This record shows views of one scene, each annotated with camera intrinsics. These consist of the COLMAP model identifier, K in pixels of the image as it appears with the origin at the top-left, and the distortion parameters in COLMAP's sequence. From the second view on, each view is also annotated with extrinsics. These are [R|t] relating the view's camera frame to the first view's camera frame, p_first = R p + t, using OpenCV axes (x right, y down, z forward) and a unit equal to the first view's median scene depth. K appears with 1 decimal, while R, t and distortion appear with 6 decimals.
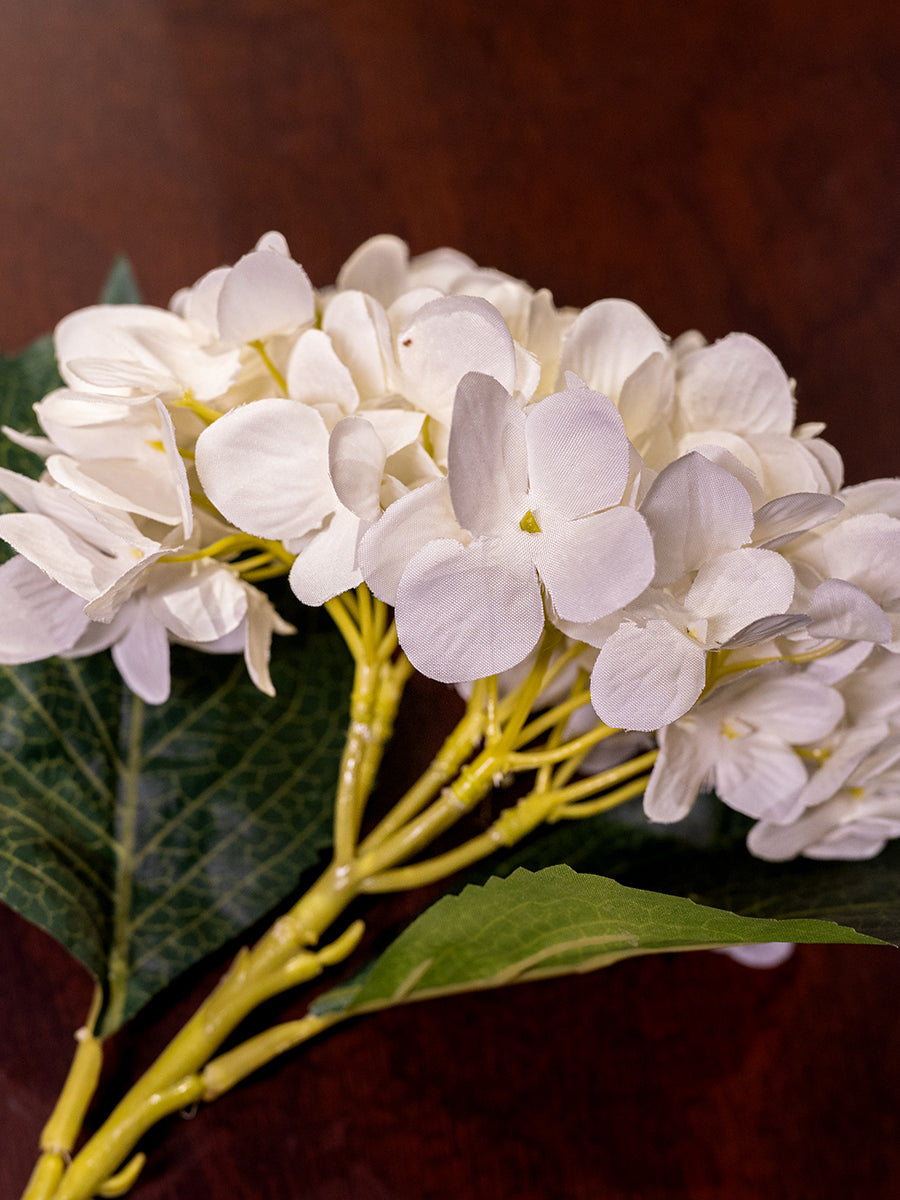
lens RADIAL K [[2588.6, 0, 450.0], [0, 2588.6, 600.0], [0, 0, 1]] dist [0.002799, 0.011245]
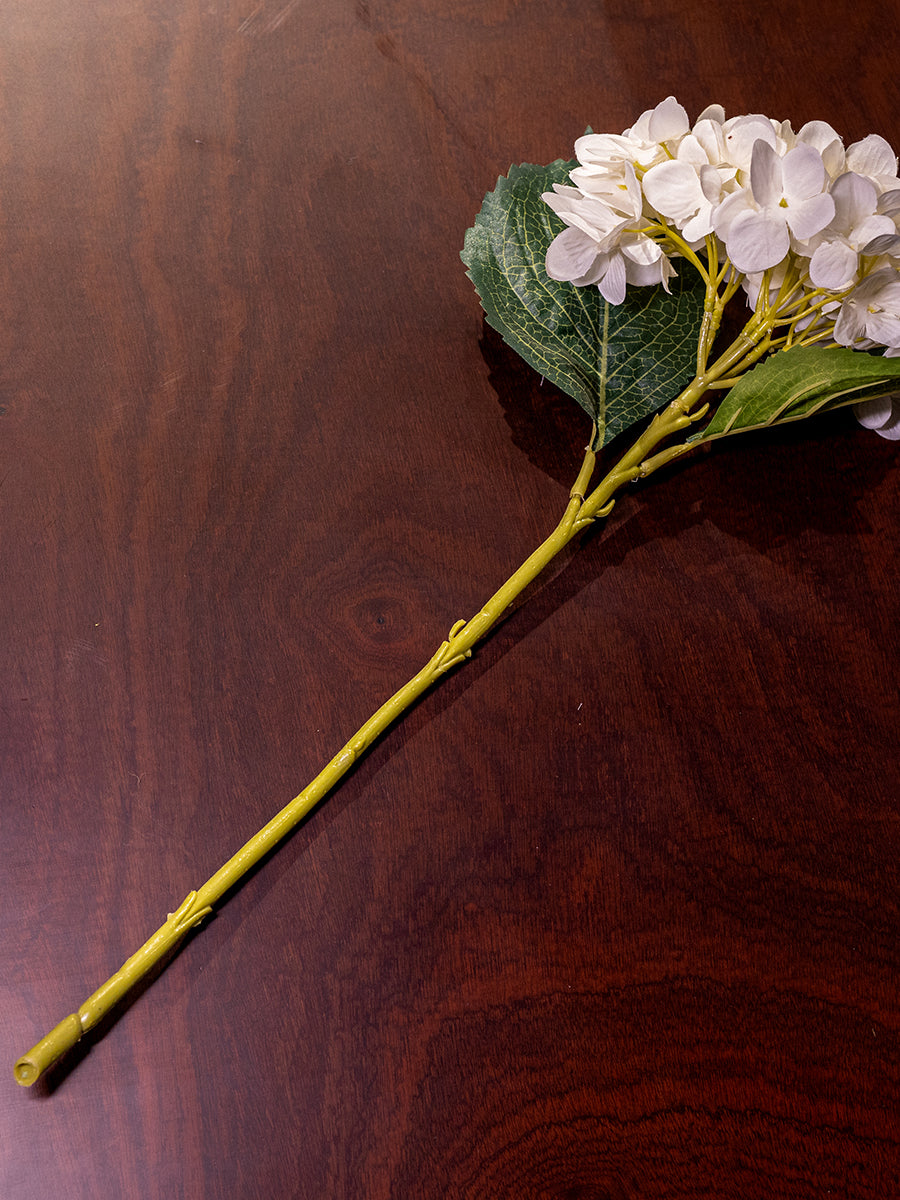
lens RADIAL K [[2588.6, 0, 450.0], [0, 2588.6, 600.0], [0, 0, 1]] dist [0.002799, 0.011245]
pose [[0.996210, -0.007964, -0.086611, -0.066987], [0.003359, 0.998579, -0.053181, 0.429376], [0.086912, 0.052688, 0.994822, -1.297509]]
